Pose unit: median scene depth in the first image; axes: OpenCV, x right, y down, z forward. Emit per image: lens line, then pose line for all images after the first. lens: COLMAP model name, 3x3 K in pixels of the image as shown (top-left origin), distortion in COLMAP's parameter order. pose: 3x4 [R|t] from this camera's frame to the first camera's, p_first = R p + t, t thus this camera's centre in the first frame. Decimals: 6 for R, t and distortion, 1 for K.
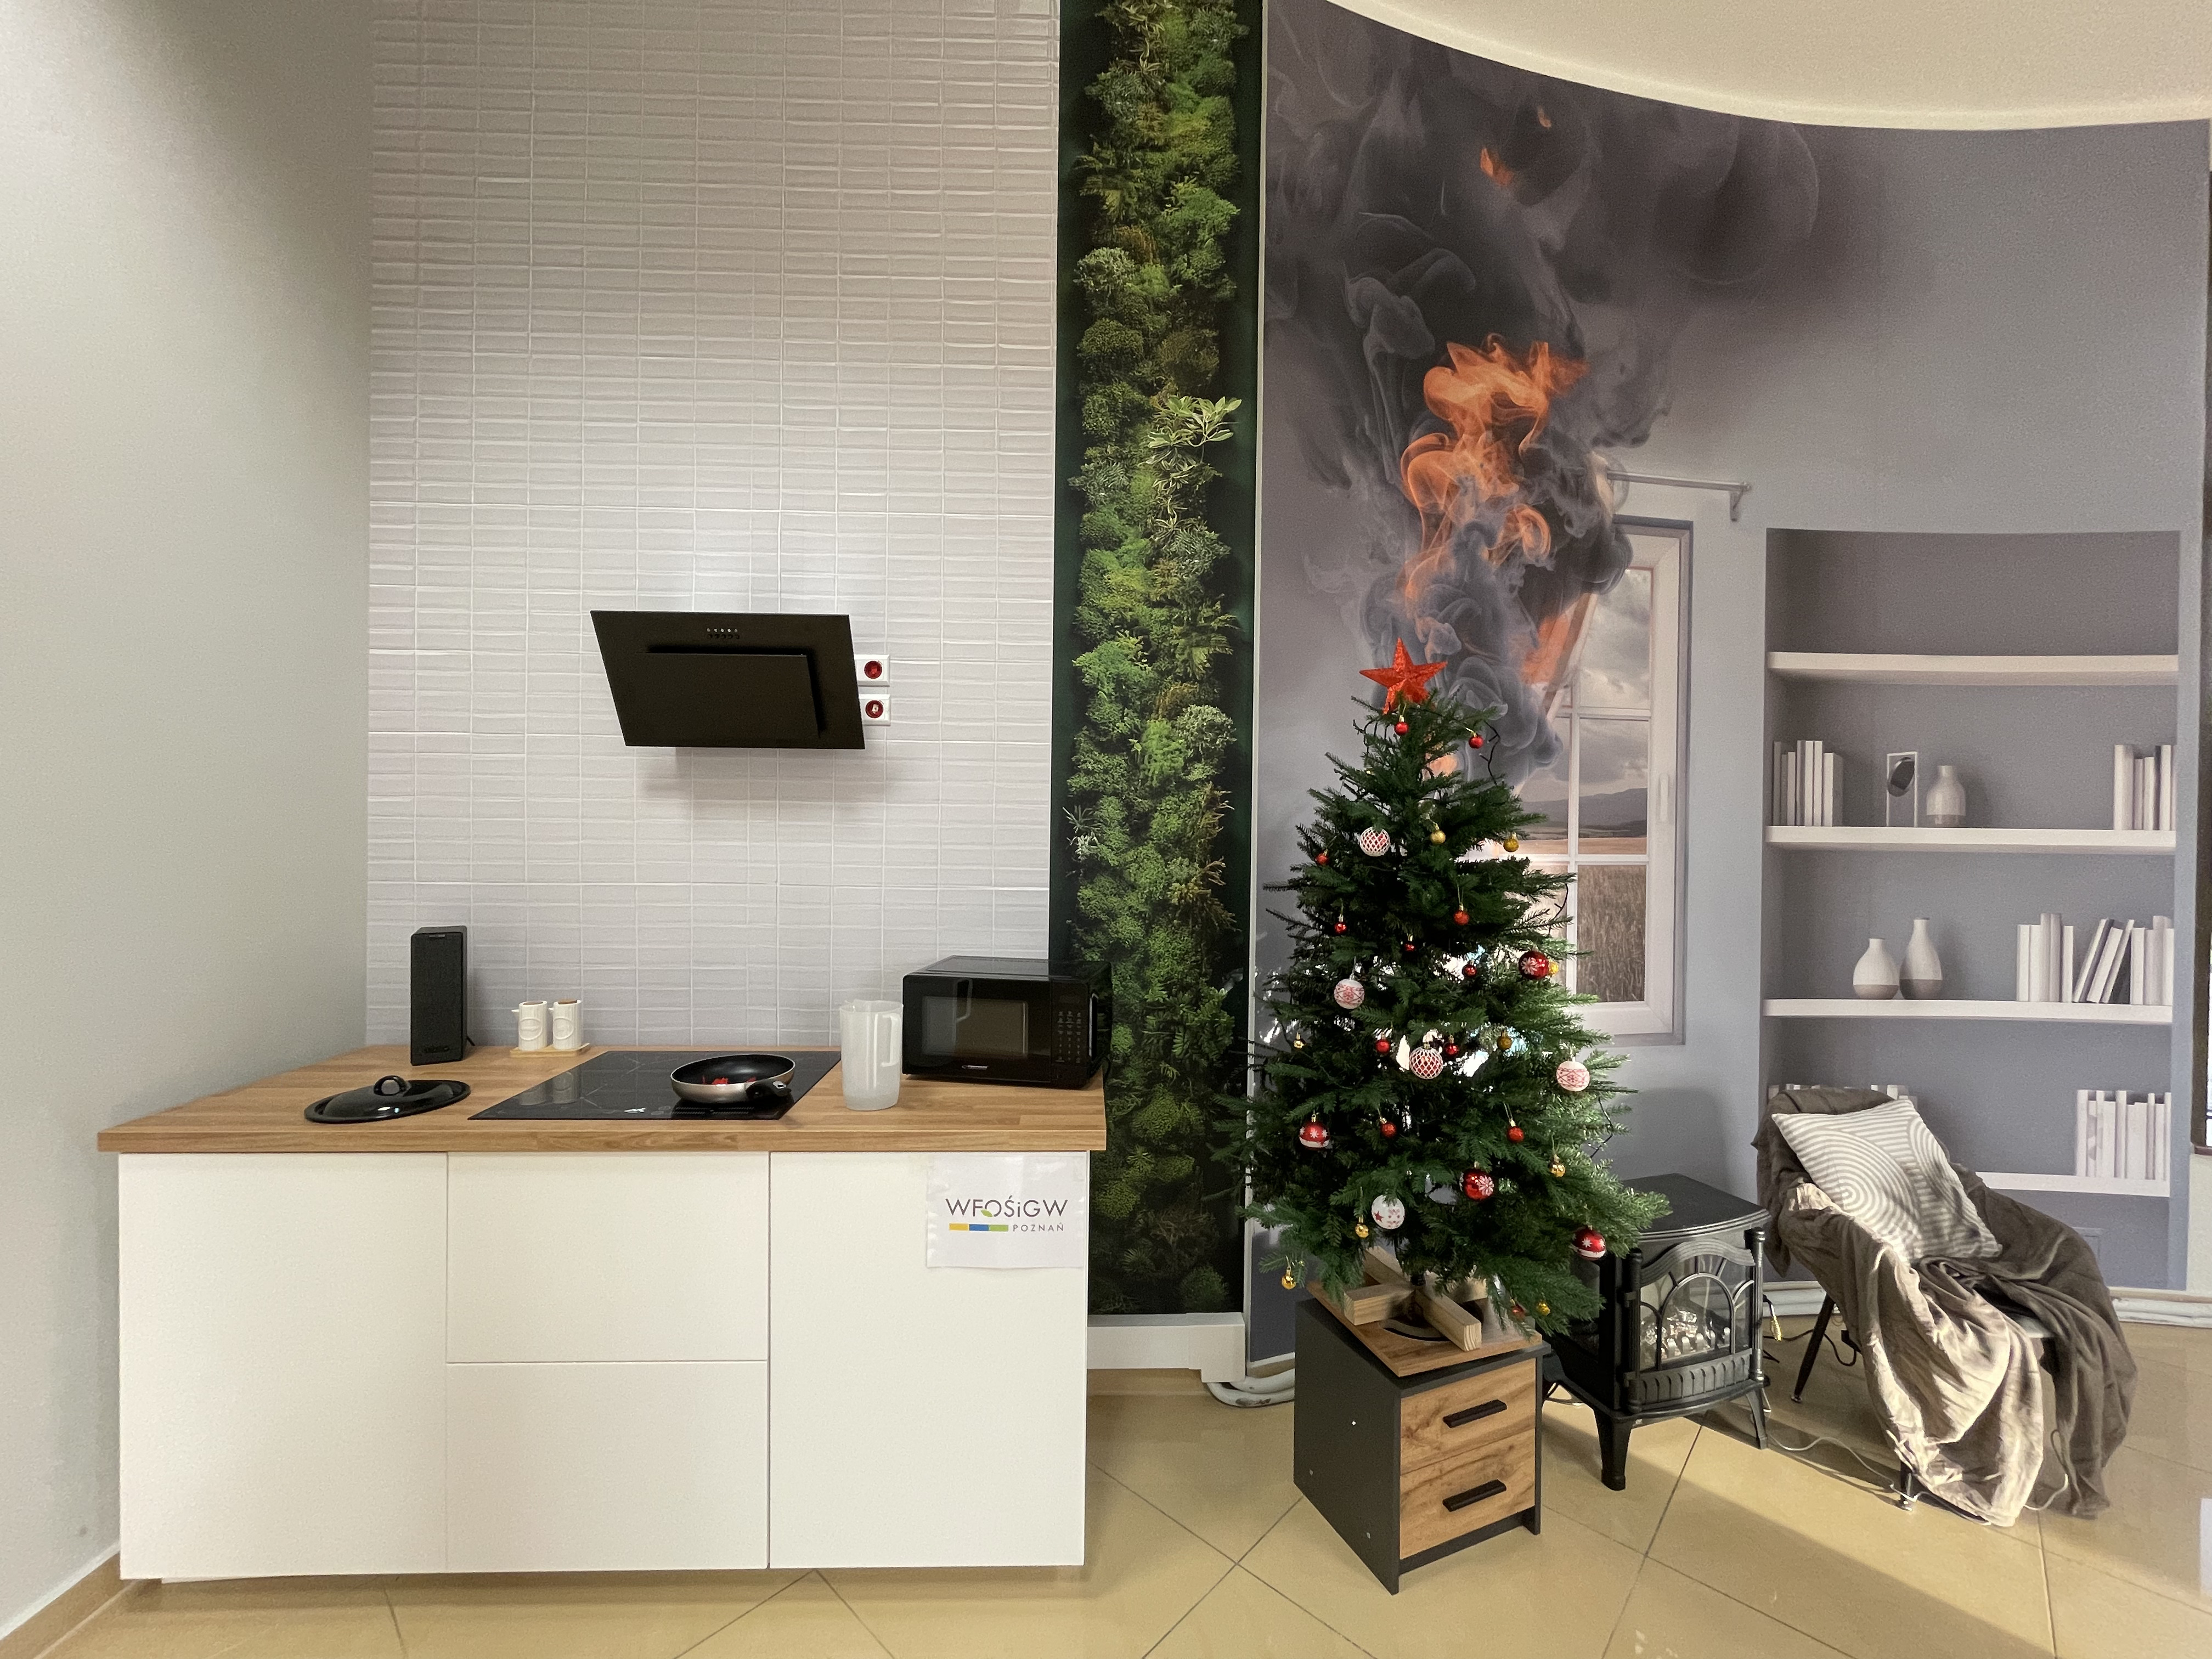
lens RADIAL K [[887.1, 0, 1111.0], [0, 887.1, 831.0], [0, 0, 1]] dist [-0.001479, -0.000781]
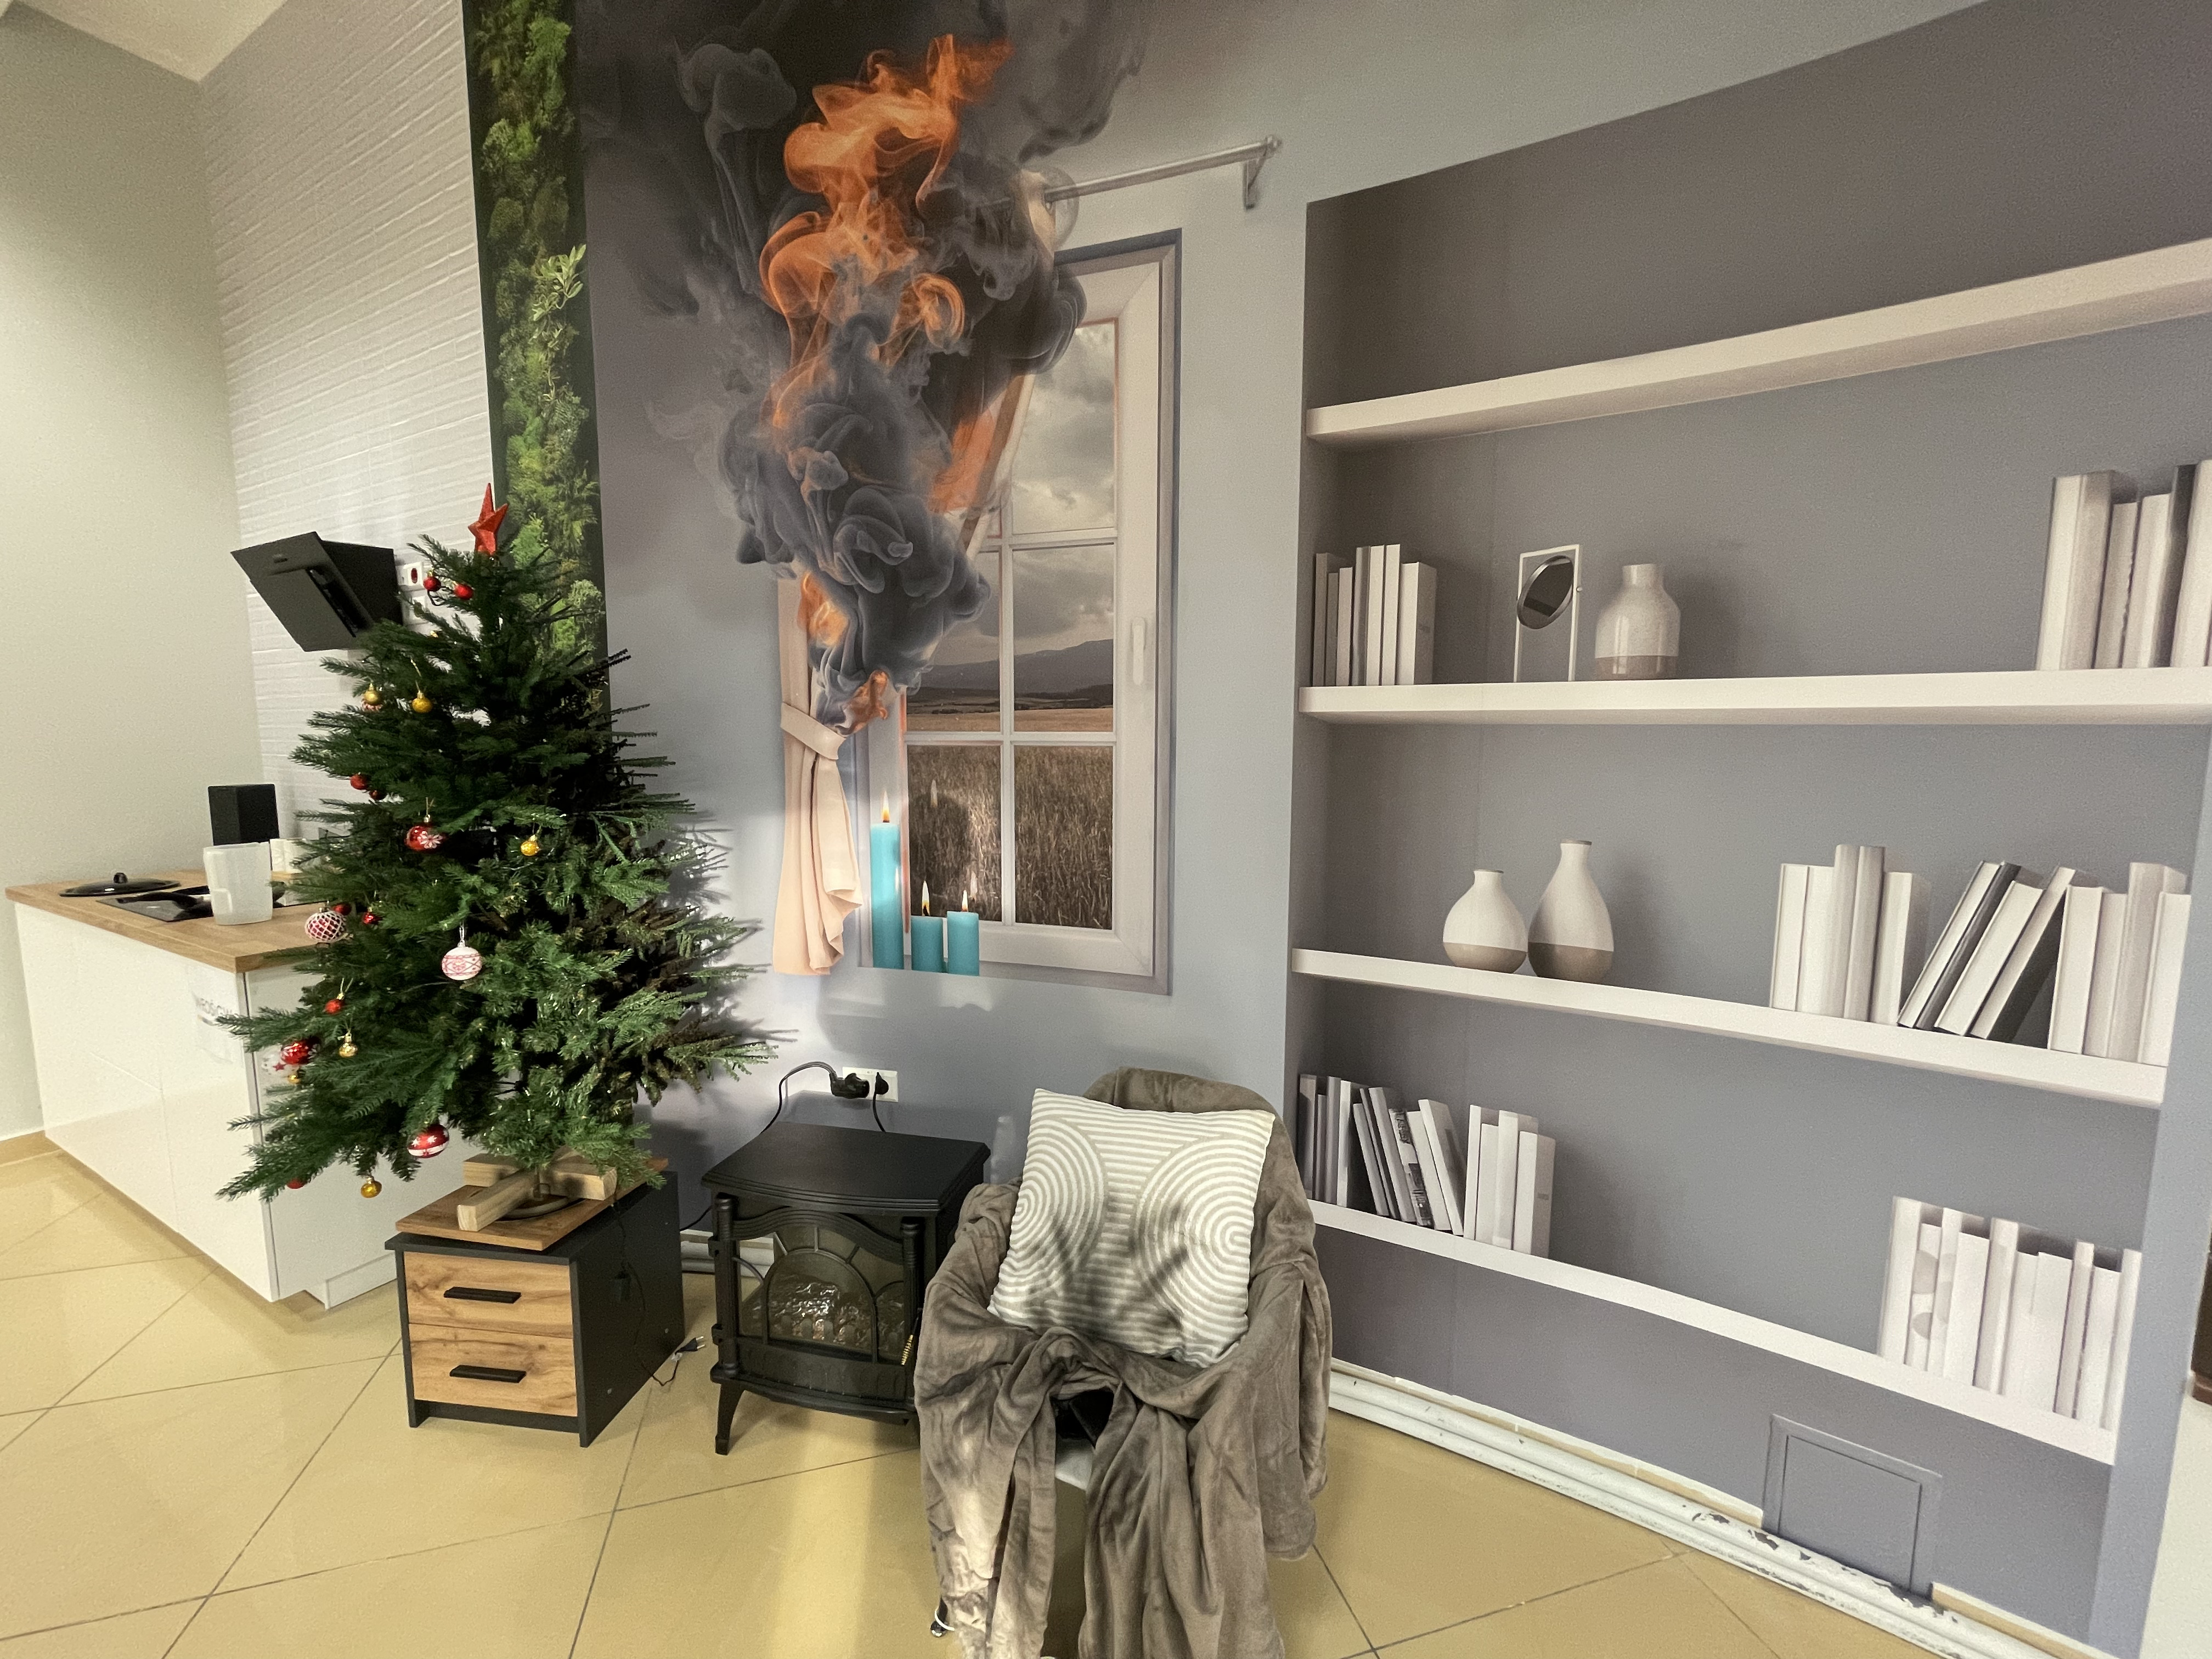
lens RADIAL K [[887.1, 0, 1108.9], [0, 887.1, 827.7], [0, 0, 1]] dist [-0.001479, -0.000781]
pose [[0.862619, 0.045969, -0.503762, 0.979885], [0.001927, 0.995557, 0.094146, 0.036585], [0.505851, -0.082183, 0.858697, 0.369020]]
